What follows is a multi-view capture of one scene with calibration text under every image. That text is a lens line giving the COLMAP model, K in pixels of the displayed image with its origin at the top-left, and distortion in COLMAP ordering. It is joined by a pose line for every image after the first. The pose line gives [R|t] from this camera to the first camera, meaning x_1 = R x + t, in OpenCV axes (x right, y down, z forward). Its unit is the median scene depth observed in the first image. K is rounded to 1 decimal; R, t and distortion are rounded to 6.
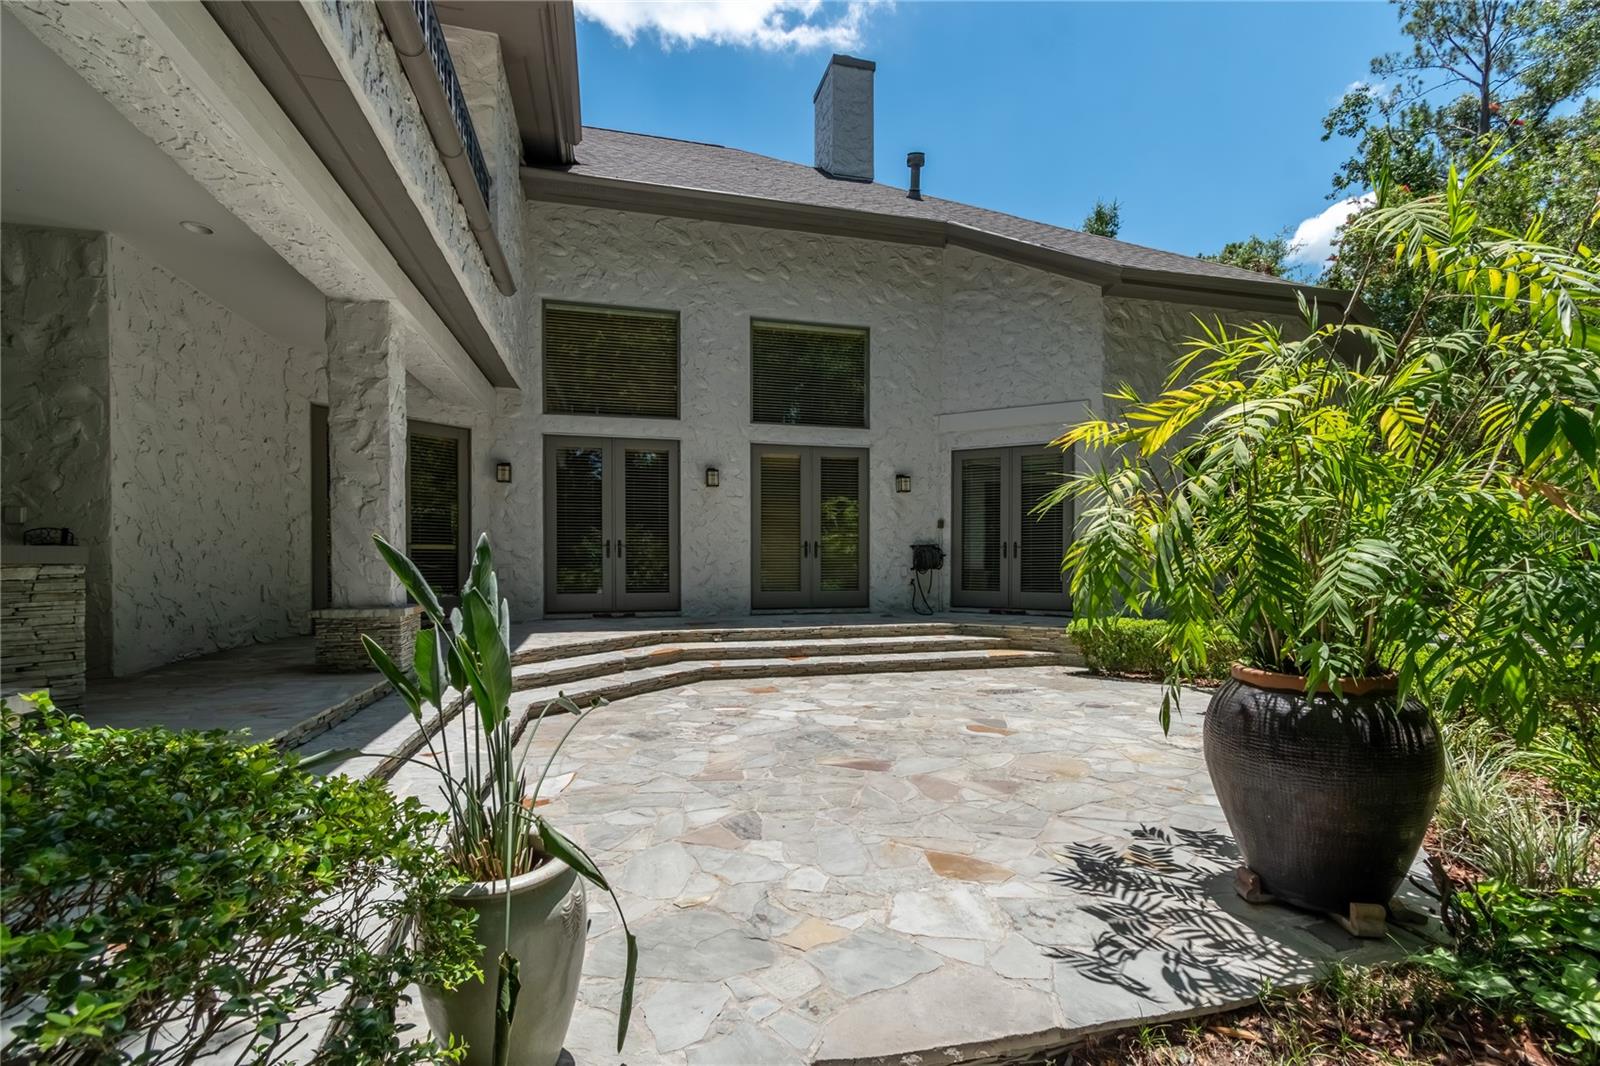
lens RADIAL K [[729.2, 0, 793.0], [0, 729.2, 575.3], [0, 0, 1]] dist [0.000457, -0.000772]
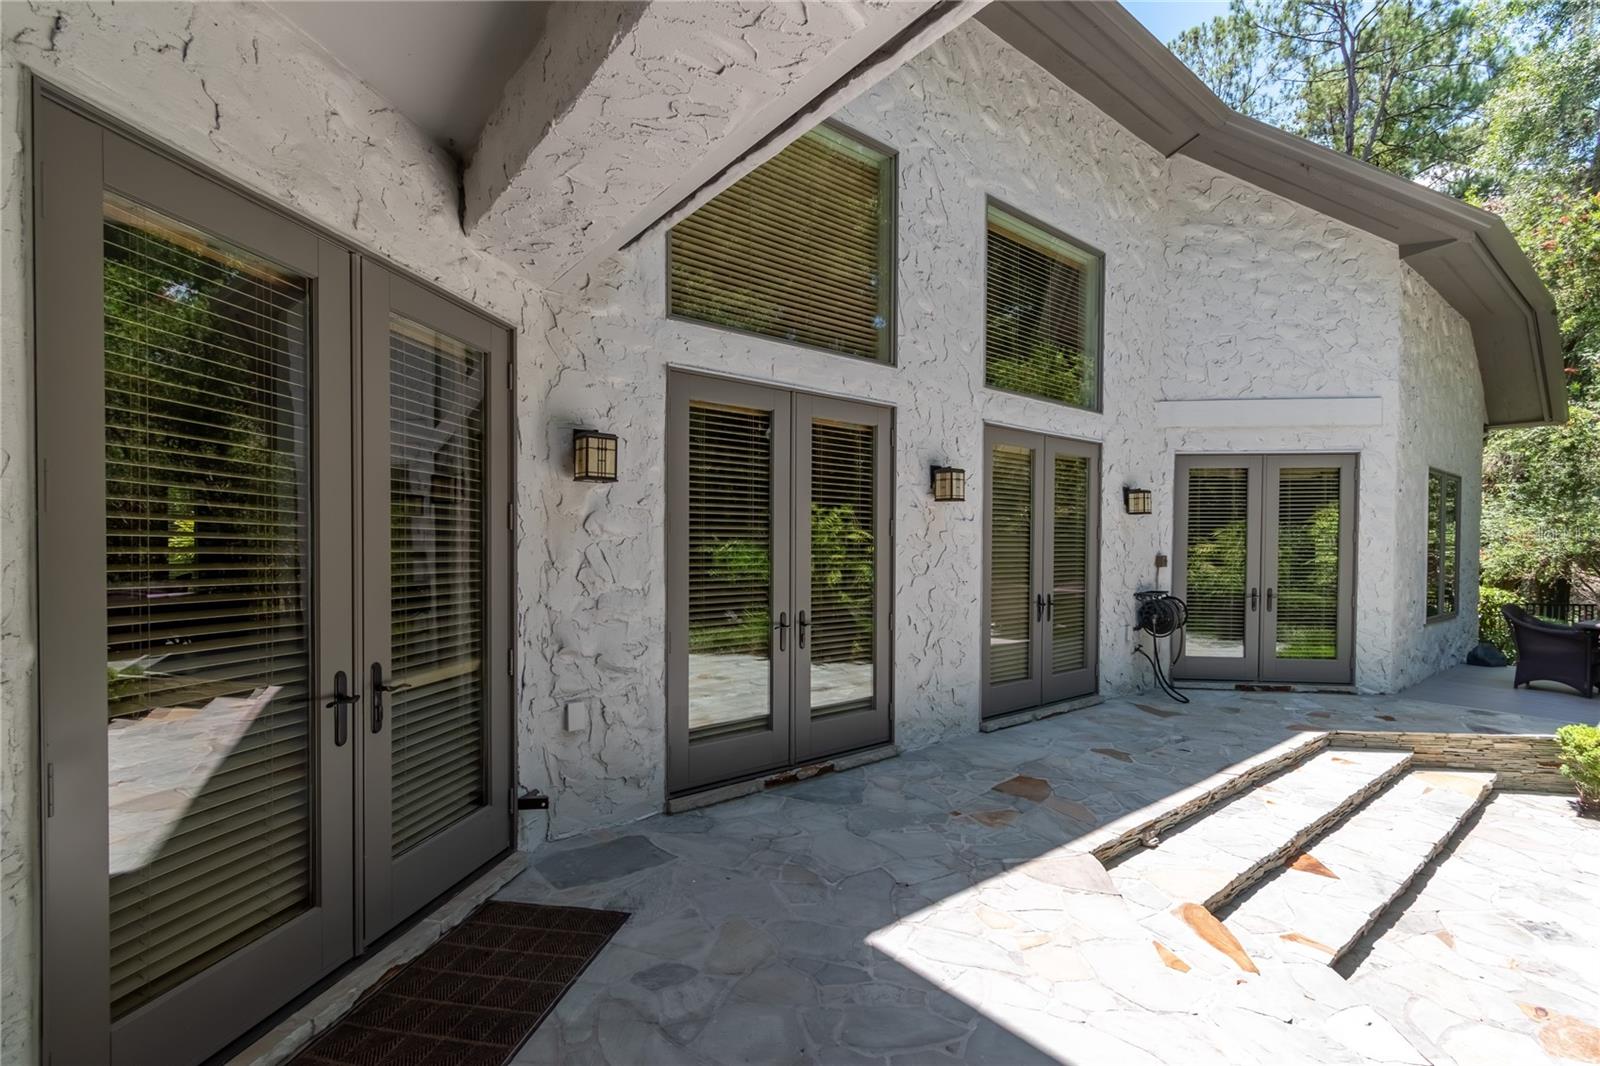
lens RADIAL K [[729.2, 0, 798.6], [0, 729.2, 557.8], [0, 0, 1]] dist [0.000457, -0.000772]
pose [[0.911875, -0.004916, 0.410438, -0.407791], [0.007659, 0.999958, -0.005039, -0.076074], [-0.410396, 0.007739, 0.911874, 0.546502]]
